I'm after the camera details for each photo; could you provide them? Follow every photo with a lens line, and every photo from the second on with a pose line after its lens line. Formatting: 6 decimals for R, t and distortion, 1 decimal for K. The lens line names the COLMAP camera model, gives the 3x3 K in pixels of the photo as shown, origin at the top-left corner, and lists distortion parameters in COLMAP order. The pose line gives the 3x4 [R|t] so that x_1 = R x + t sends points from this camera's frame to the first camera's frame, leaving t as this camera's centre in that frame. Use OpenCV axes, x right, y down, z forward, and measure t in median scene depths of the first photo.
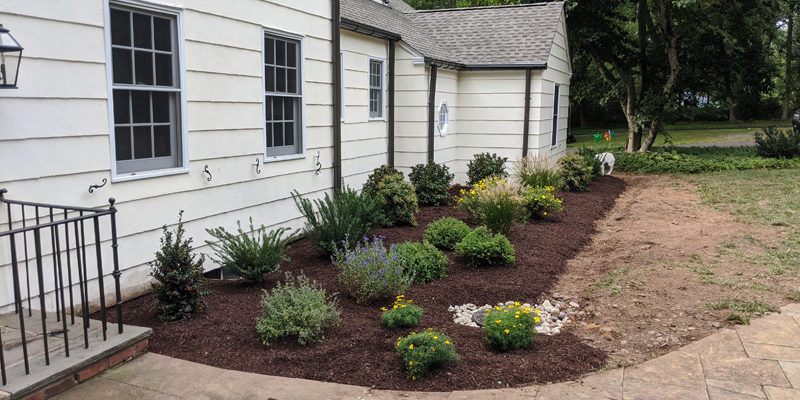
lens RADIAL K [[645.5, 0, 400.0], [0, 645.5, 200.0], [0, 0, 1]] dist [0.105579, -0.206461]
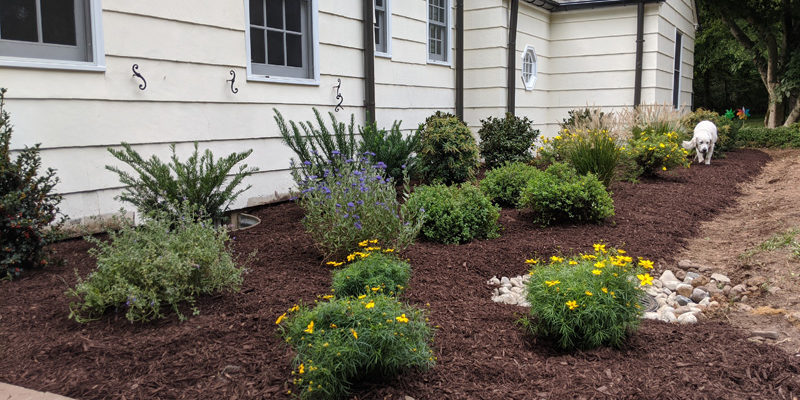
lens RADIAL K [[645.5, 0, 400.0], [0, 645.5, 200.0], [0, 0, 1]] dist [0.105579, -0.206461]
pose [[0.986654, 0.000620, -0.162827, 0.066493], [-0.002458, 0.999935, -0.011090, 0.074444], [0.162810, 0.011342, 0.986592, 0.300755]]
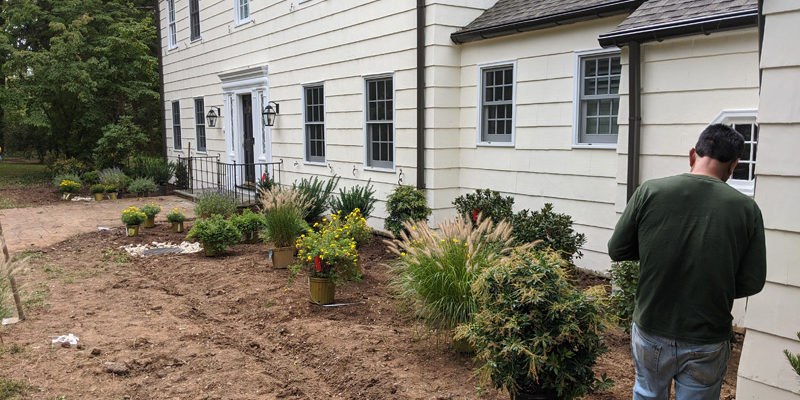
lens RADIAL K [[645.5, 0, 400.0], [0, 645.5, 200.0], [0, 0, 1]] dist [0.105579, -0.206461]
pose [[-0.548926, 0.073617, -0.832623, 0.874159], [-0.123560, 0.978024, 0.167932, -0.224070], [0.826688, 0.195061, -0.527767, 1.697935]]
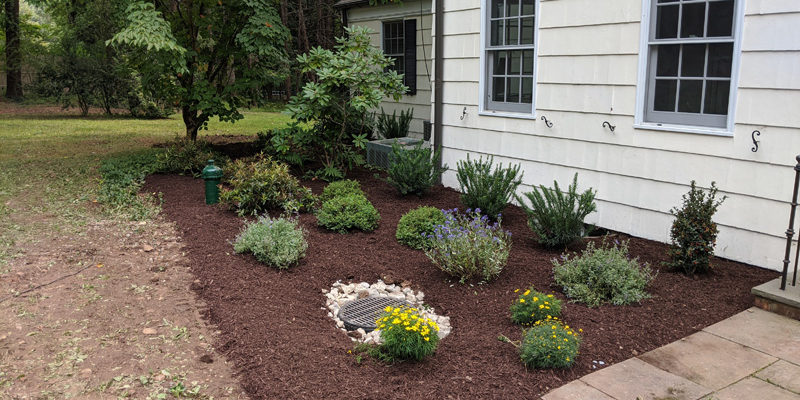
lens RADIAL K [[645.5, 0, 400.0], [0, 645.5, 200.0], [0, 0, 1]] dist [0.105579, -0.206461]
pose [[-0.532441, 0.163033, -0.830618, 0.708620], [-0.122507, 0.956103, 0.266193, -0.175975], [0.837555, 0.243489, -0.489096, 1.338873]]
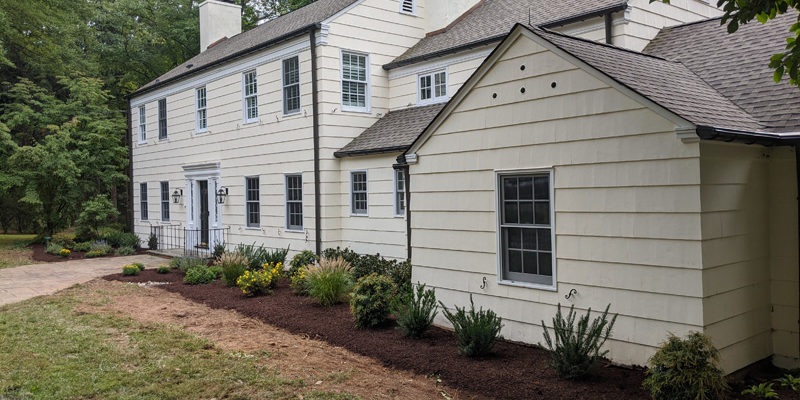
lens RADIAL K [[645.5, 0, 400.0], [0, 645.5, 200.0], [0, 0, 1]] dist [0.105579, -0.206461]
pose [[-0.466723, -0.007319, -0.884373, 1.494166], [-0.120733, 0.991132, 0.055513, -0.316233], [0.876124, 0.132682, -0.463467, 2.215372]]
